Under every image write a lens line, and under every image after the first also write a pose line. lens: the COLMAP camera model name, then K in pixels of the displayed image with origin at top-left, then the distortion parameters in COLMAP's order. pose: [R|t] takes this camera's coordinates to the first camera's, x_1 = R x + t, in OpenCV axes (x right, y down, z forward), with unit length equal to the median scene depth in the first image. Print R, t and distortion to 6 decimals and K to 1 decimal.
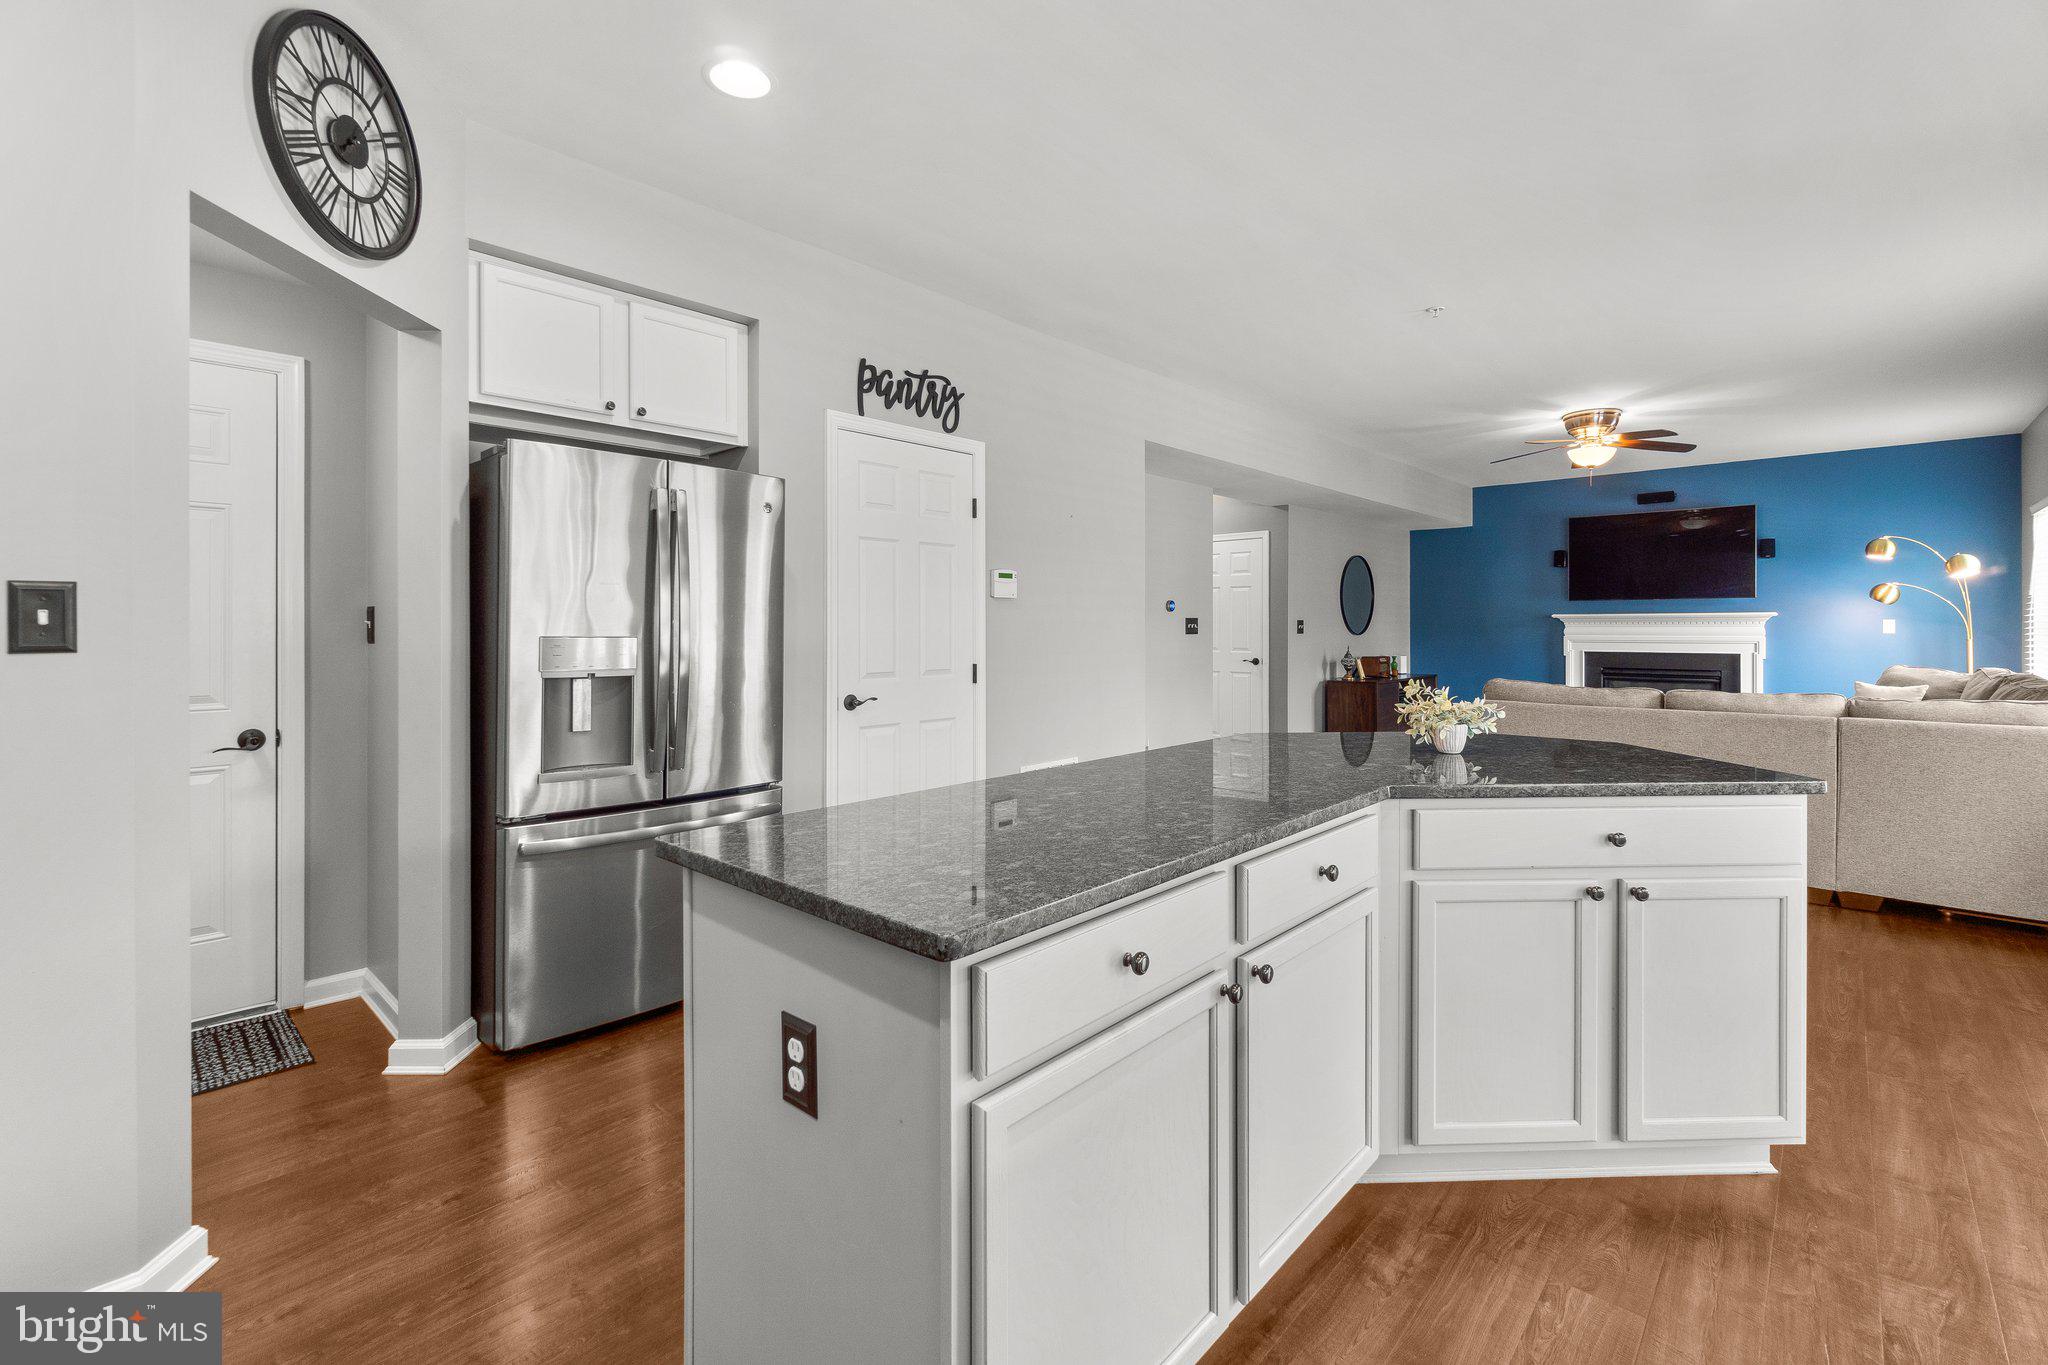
lens RADIAL K [[893.5, 0, 989.3], [0, 893.5, 624.6], [0, 0, 1]] dist [0.001973, 0.000290]
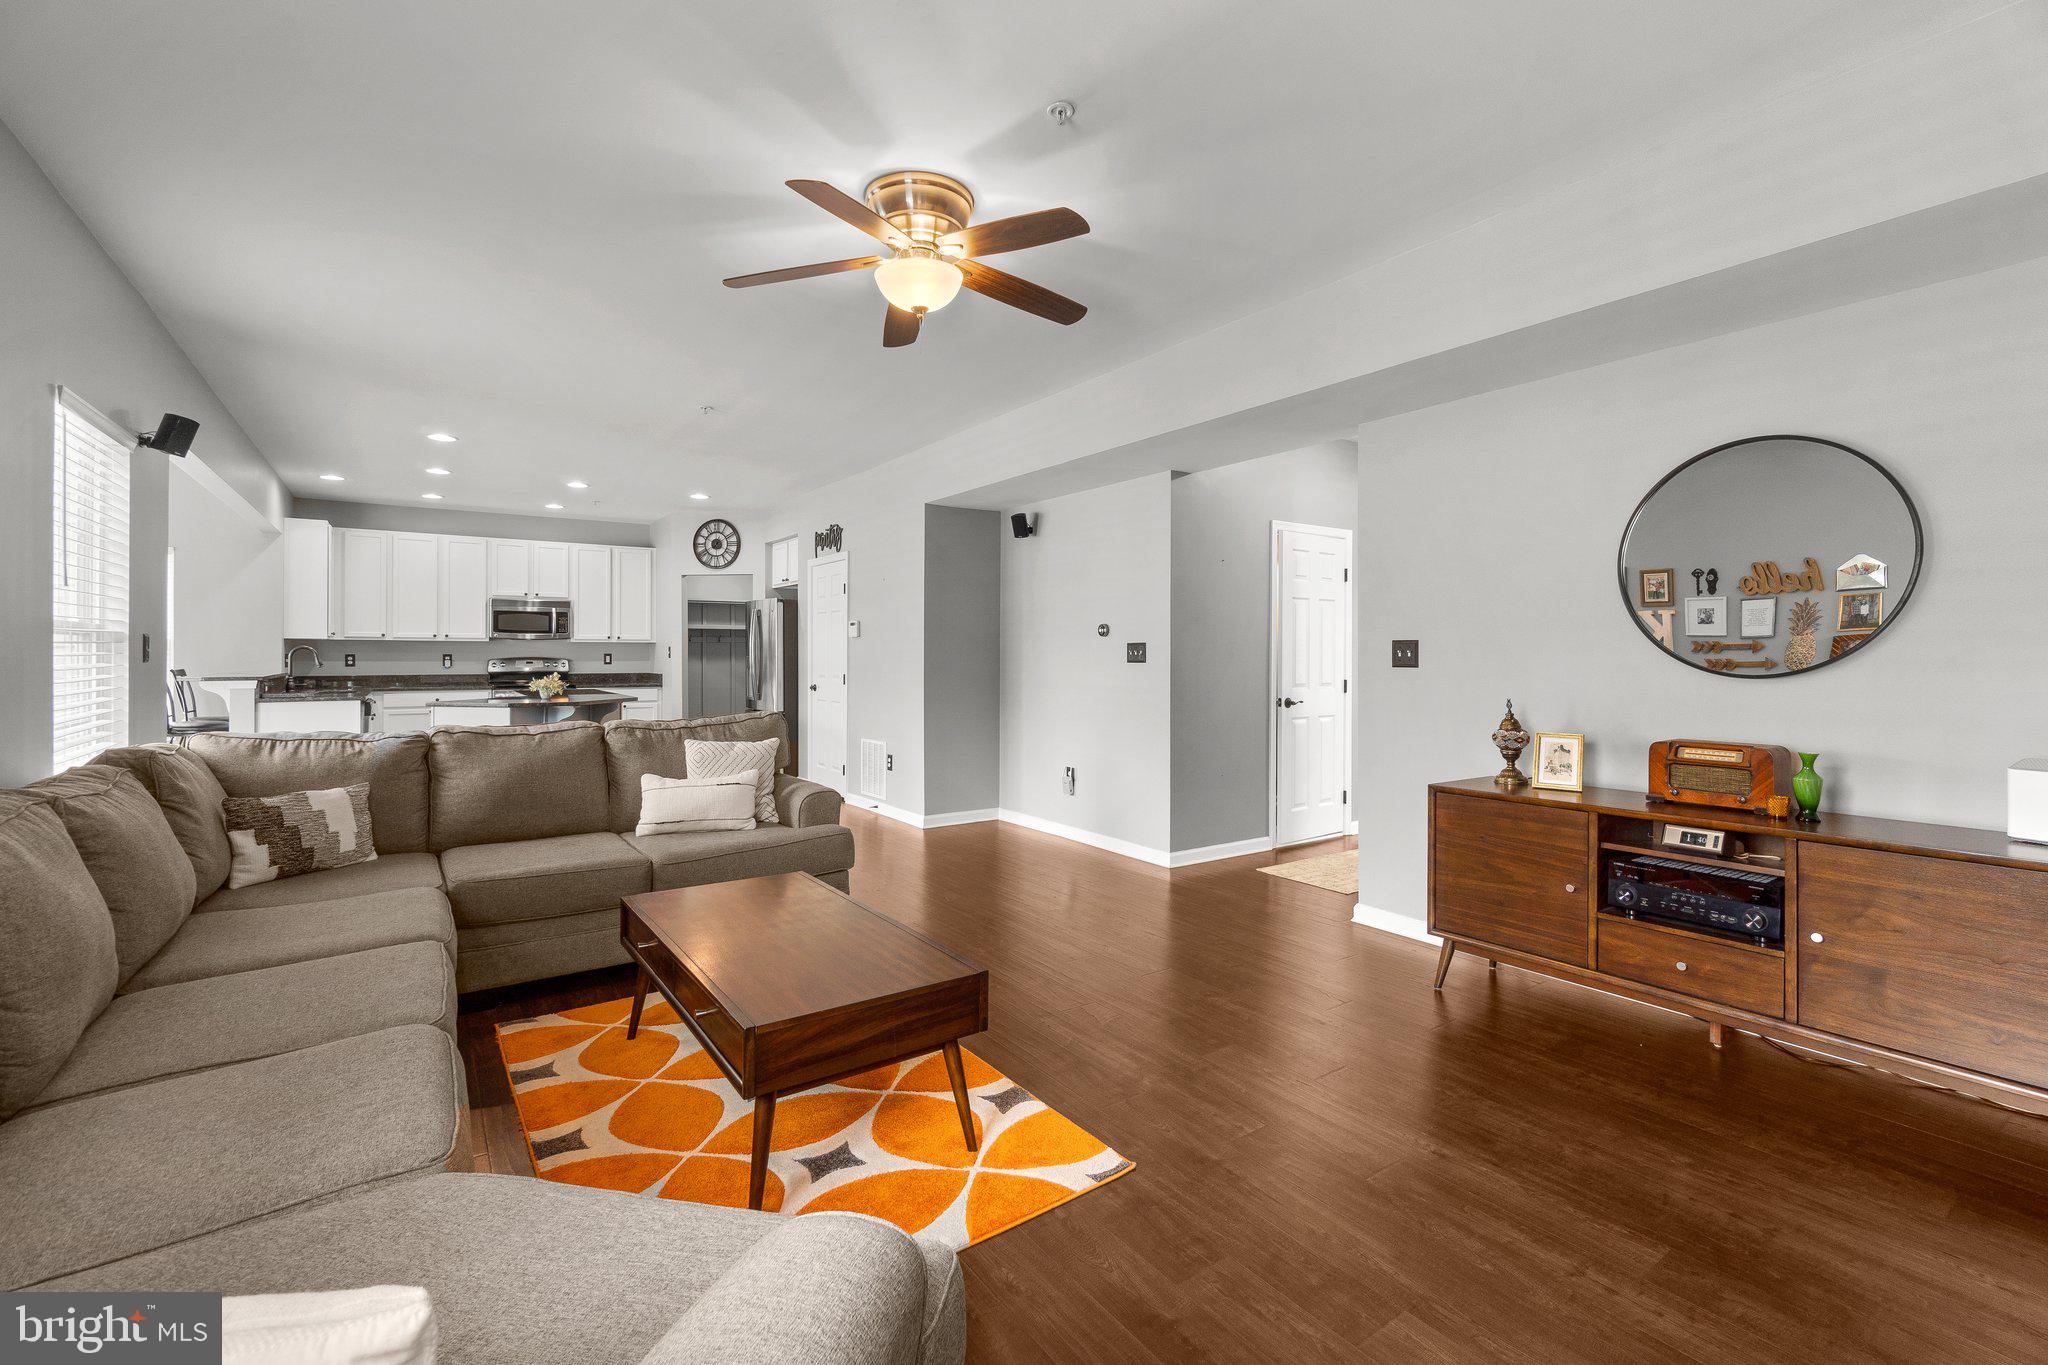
lens RADIAL K [[893.5, 0, 999.7], [0, 893.5, 655.3], [0, 0, 1]] dist [0.001973, 0.000290]
pose [[-0.212048, -0.000870, -0.977259, 1.803422], [0.000045, 1.000000, -0.000900, 0.007435], [0.977259, -0.000235, -0.212048, 1.801943]]
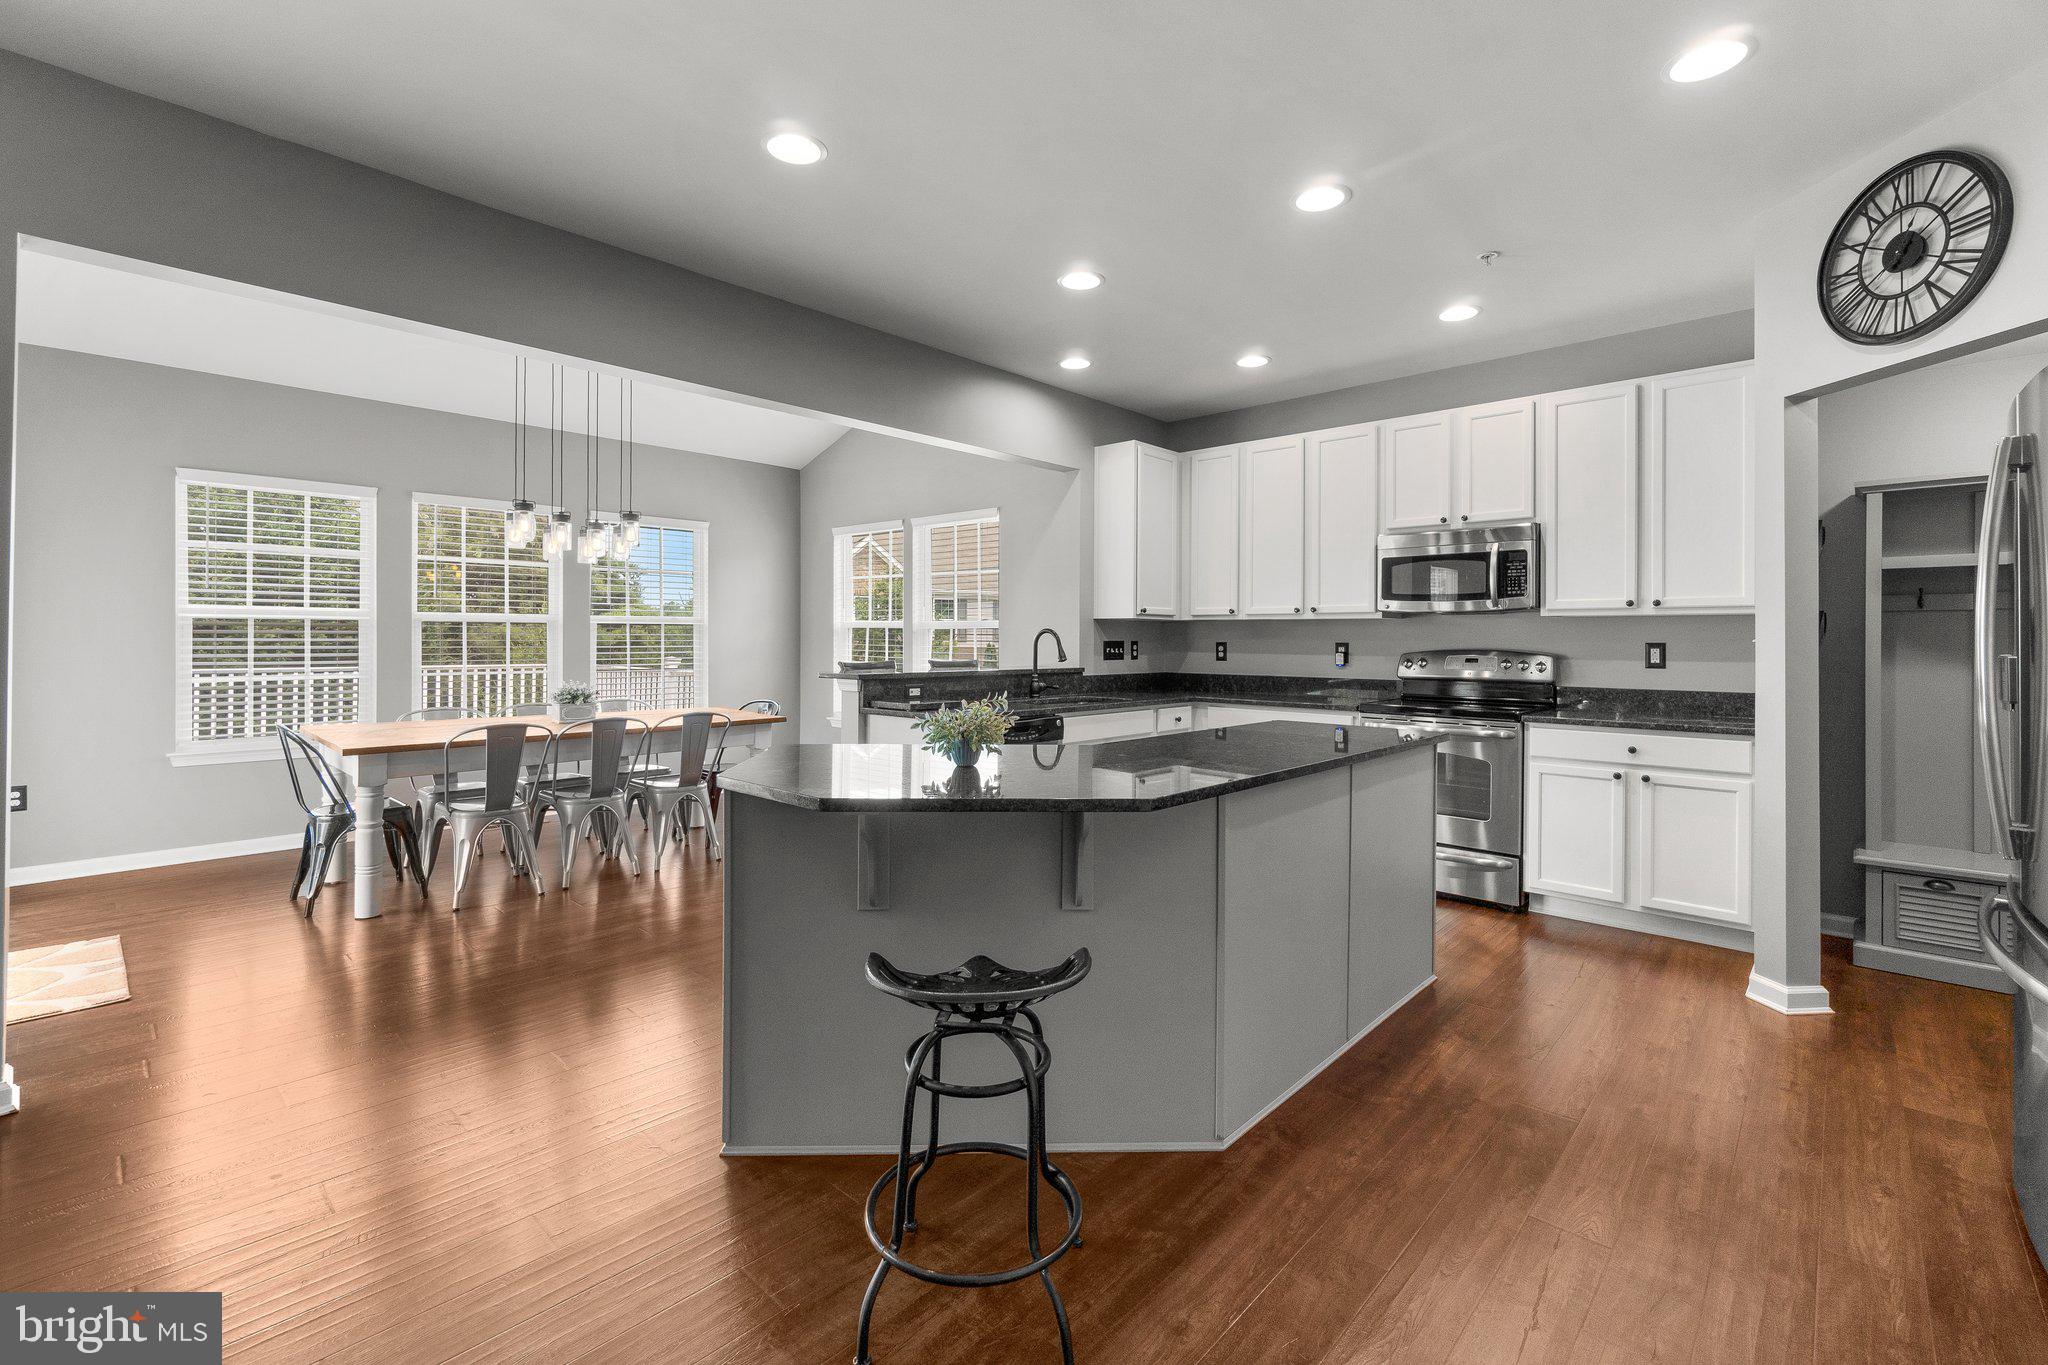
lens RADIAL K [[893.5, 0, 1035.0], [0, 893.5, 636.1], [0, 0, 1]] dist [0.001973, 0.000290]
pose [[-0.999793, -0.007478, -0.018940, 0.273652], [-0.007402, 0.999964, -0.004069, 0.001988], [0.018970, -0.003928, -0.999812, 1.204473]]
